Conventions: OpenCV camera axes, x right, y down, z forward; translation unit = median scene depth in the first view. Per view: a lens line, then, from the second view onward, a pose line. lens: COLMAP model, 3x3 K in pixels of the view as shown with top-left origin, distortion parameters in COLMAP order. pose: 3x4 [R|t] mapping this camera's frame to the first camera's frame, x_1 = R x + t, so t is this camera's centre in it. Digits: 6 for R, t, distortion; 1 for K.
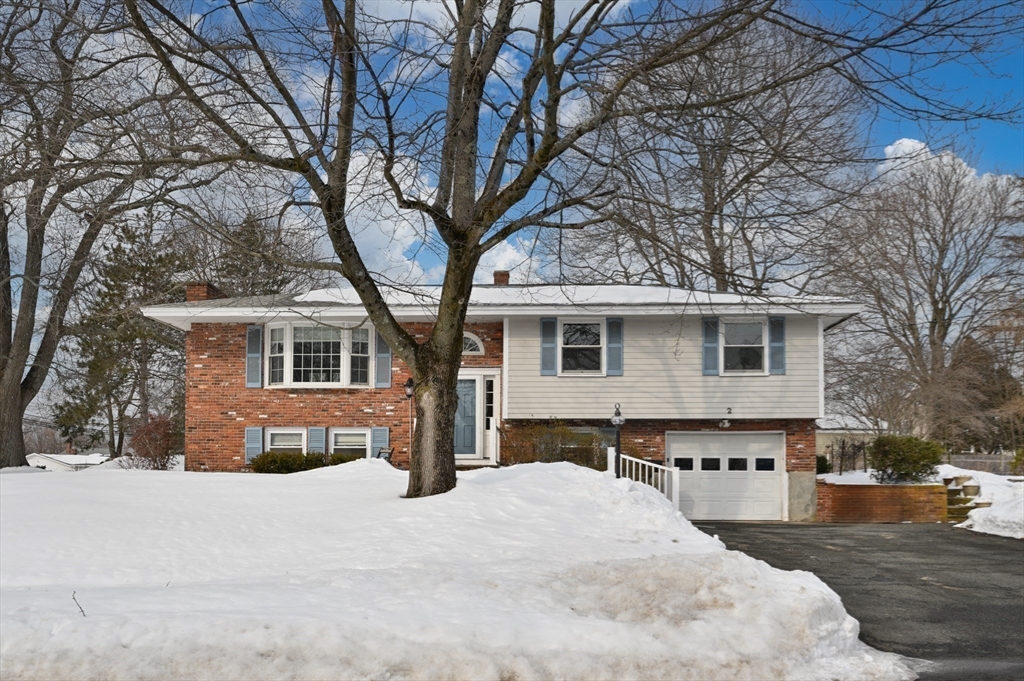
lens RADIAL K [[884.1, 0, 516.9], [0, 884.1, 346.3], [0, 0, 1]] dist [0.005958, -0.001601]
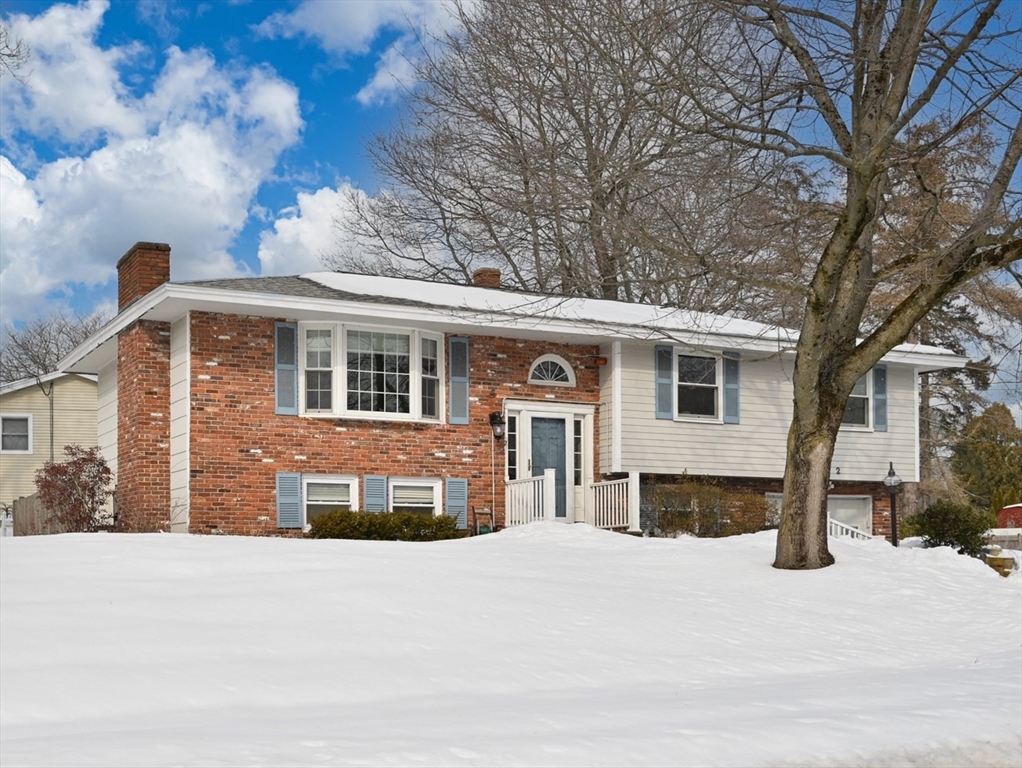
lens RADIAL K [[1323.0, 0, 508.3], [0, 1323.0, 387.3], [0, 0, 1]] dist [0.006882, 0.000000]
pose [[0.875276, 0.060742, 0.479793, -0.643000], [-0.070521, 0.997507, 0.002365, 0.011578], [-0.478454, -0.035905, 0.877378, 0.032445]]
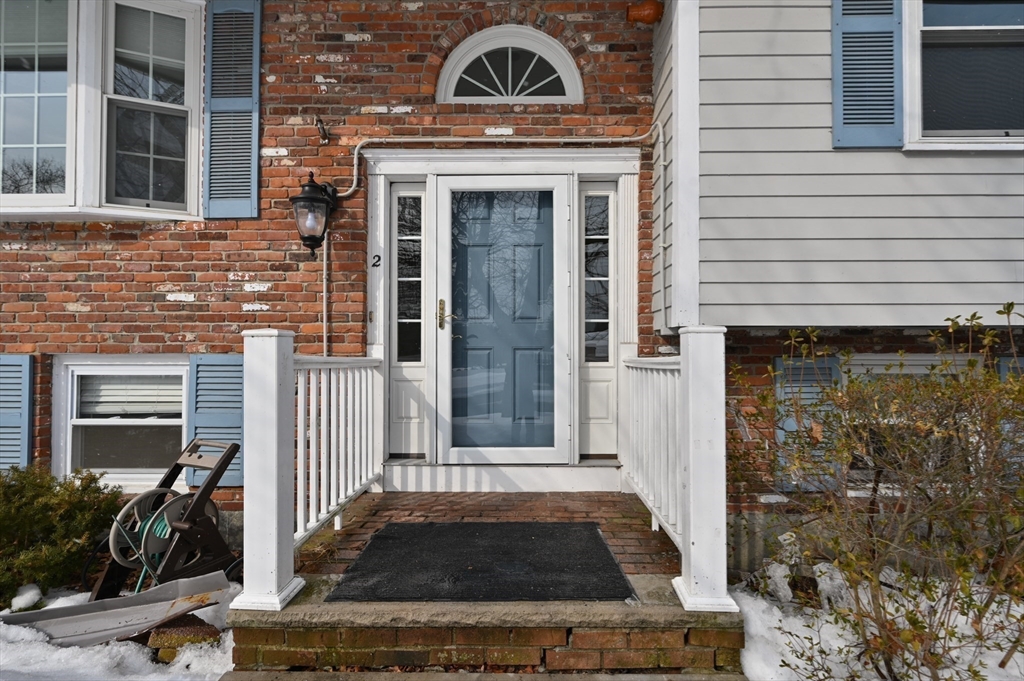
lens RADIAL K [[505.8, 0, 514.9], [0, 505.8, 353.4], [0, 0, 1]] dist [-0.001838, 0.000928]
pose [[0.999992, 0.000176, -0.004031, -0.059682], [0.000300, 0.993041, 0.117773, 0.071795], [0.004023, -0.117773, 0.993032, 0.840865]]
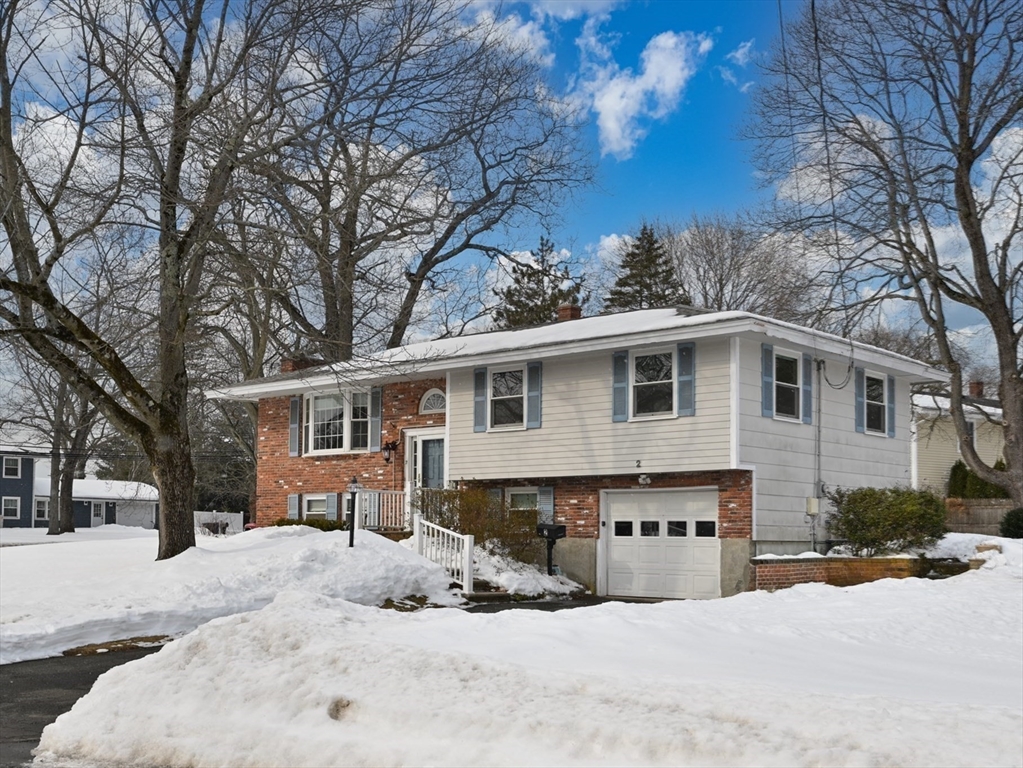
lens RADIAL K [[1324.3, 0, 503.5], [0, 1324.3, 376.0], [0, 0, 1]] dist [0.006882, 0.000000]
pose [[0.734217, -0.080077, -0.674176, 0.961565], [0.094930, 0.995373, -0.014844, -0.001744], [0.672246, -0.053100, 0.738421, 0.012884]]
